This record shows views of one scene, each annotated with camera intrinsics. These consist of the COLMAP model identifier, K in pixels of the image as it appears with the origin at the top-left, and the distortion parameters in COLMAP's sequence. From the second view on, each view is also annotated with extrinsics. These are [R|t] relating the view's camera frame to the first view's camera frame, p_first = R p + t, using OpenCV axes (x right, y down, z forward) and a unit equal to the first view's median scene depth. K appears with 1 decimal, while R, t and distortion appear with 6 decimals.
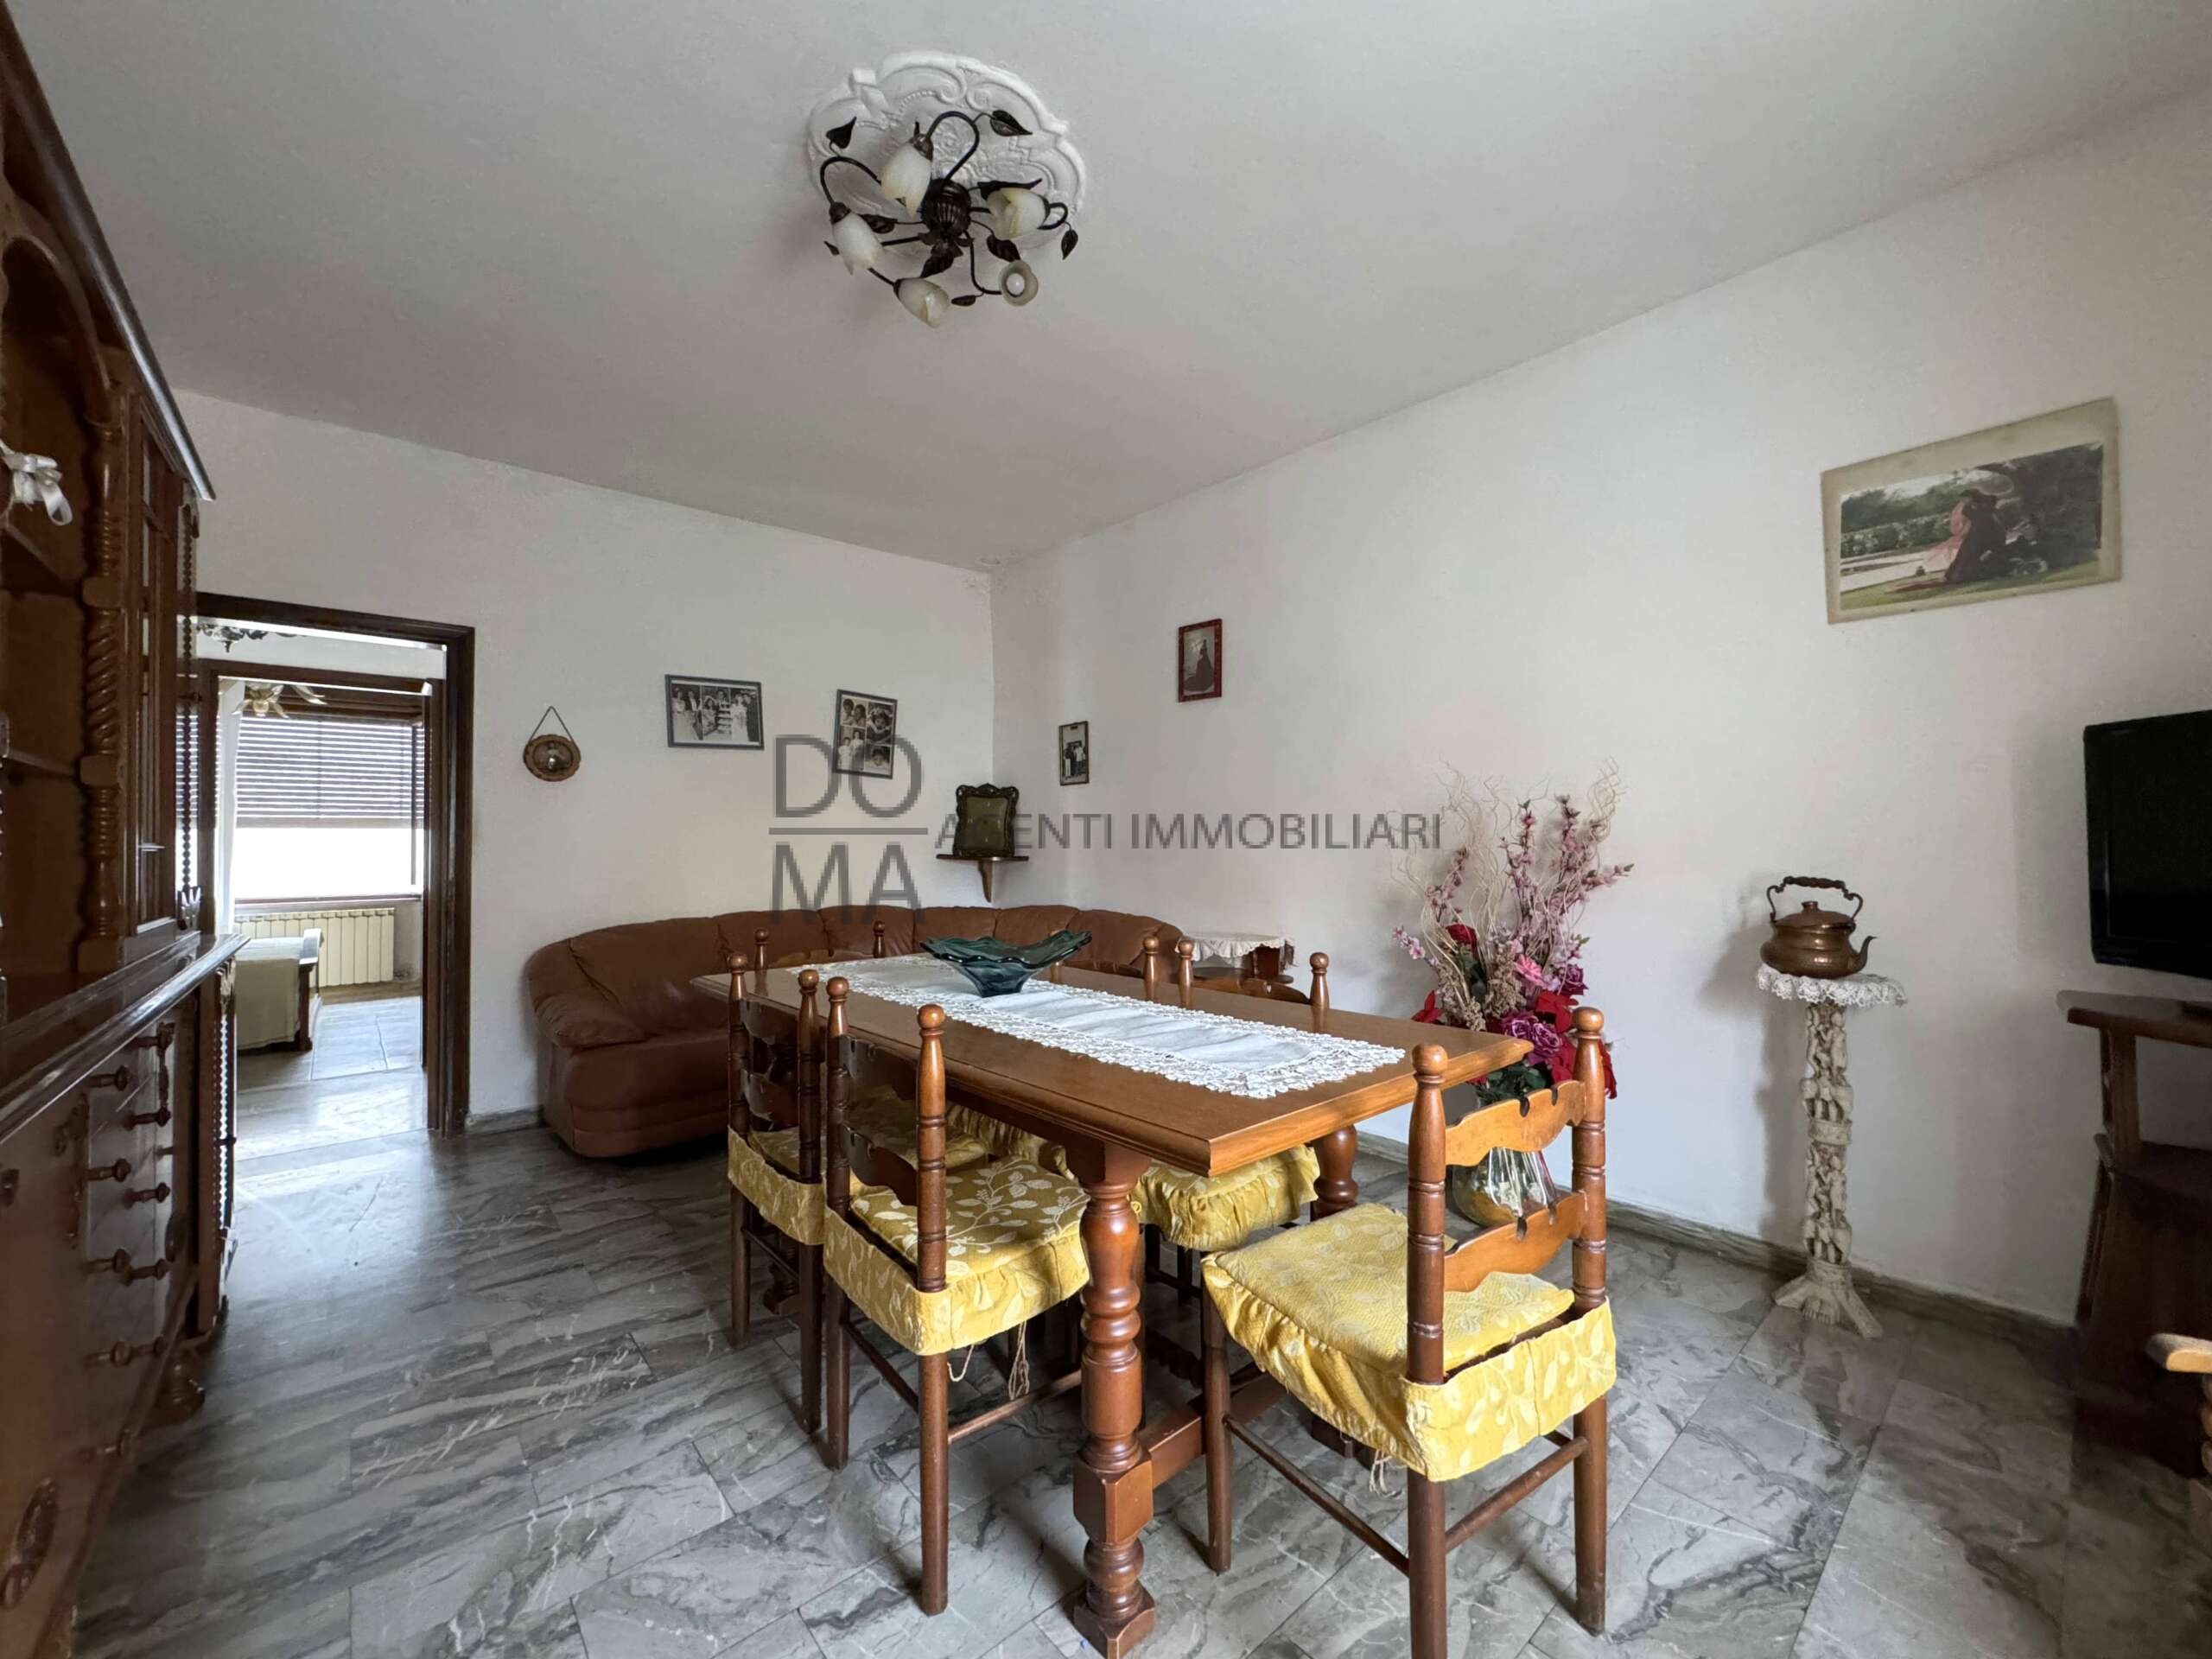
lens RADIAL K [[864.7, 0, 1106.0], [0, 864.7, 829.5], [0, 0, 1]] dist [0.001006, 0.000002]
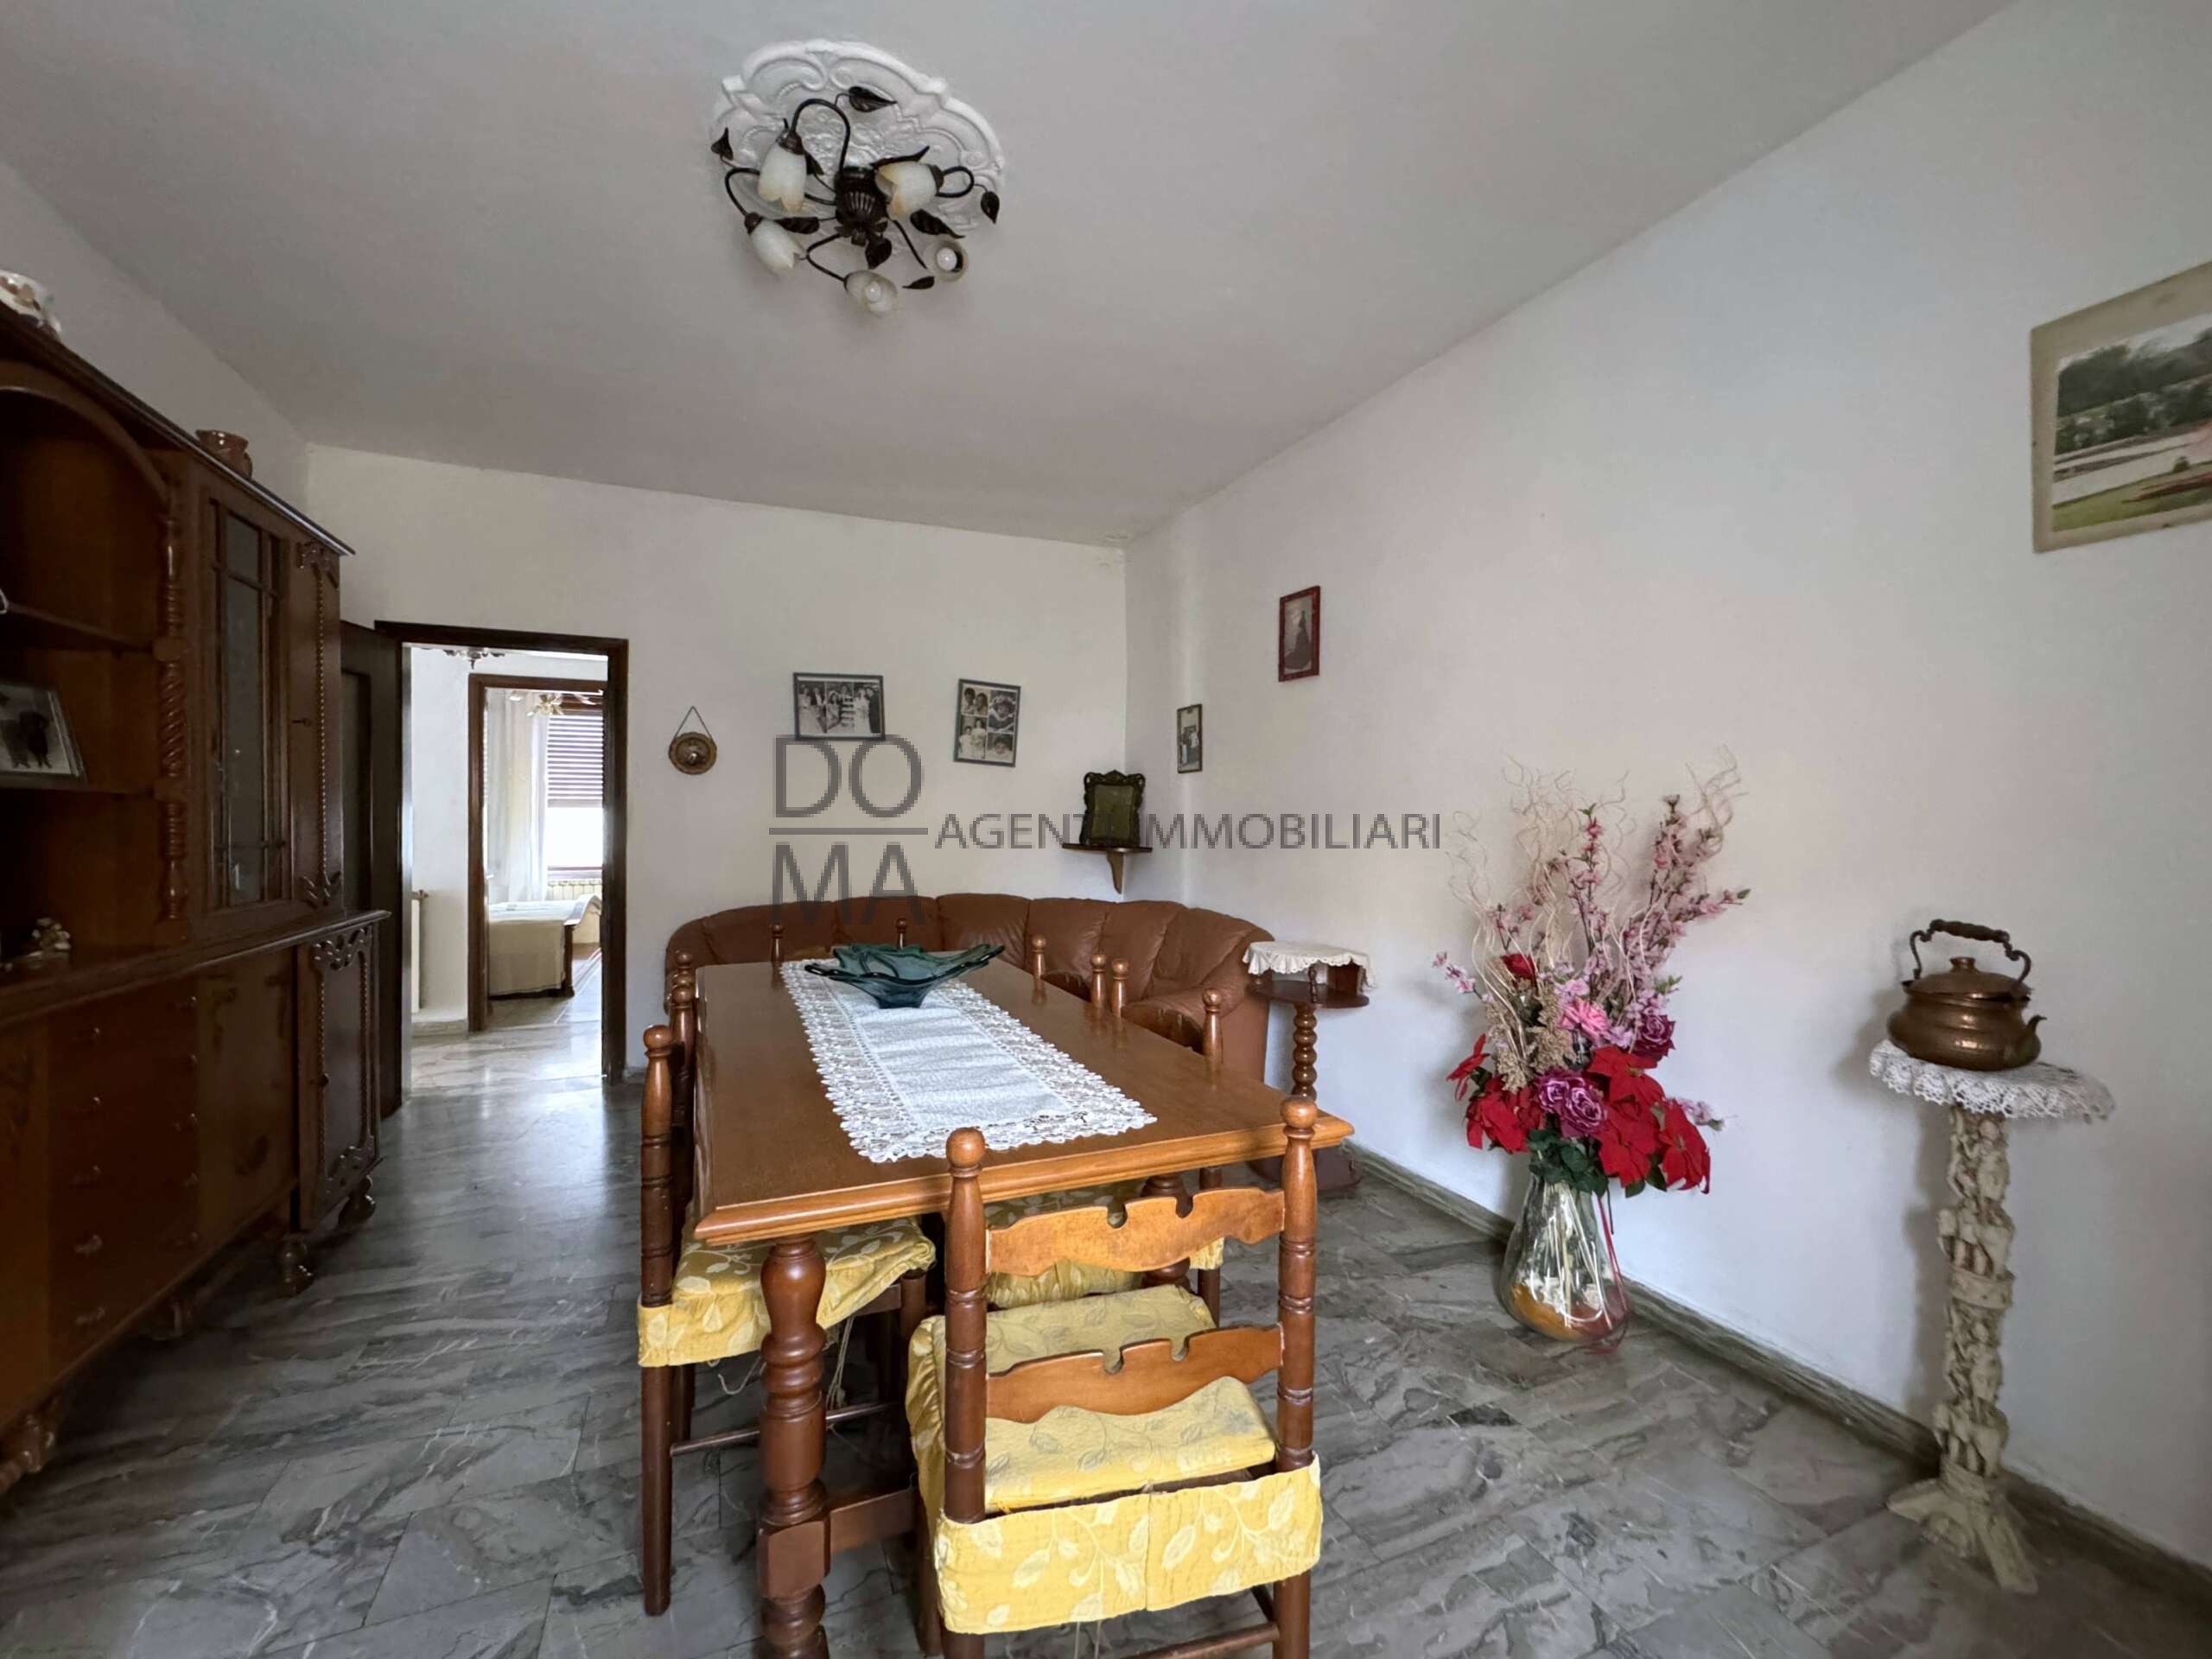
lens RADIAL K [[903.6, 0, 1090.9], [0, 903.6, 830.6], [0, 0, 1]] dist [0.001239, -0.000134]
pose [[0.952953, 0.014494, -0.302771, 0.345526], [-0.006503, 0.999604, 0.027384, -0.033361], [0.303048, -0.024126, 0.952670, 0.087828]]
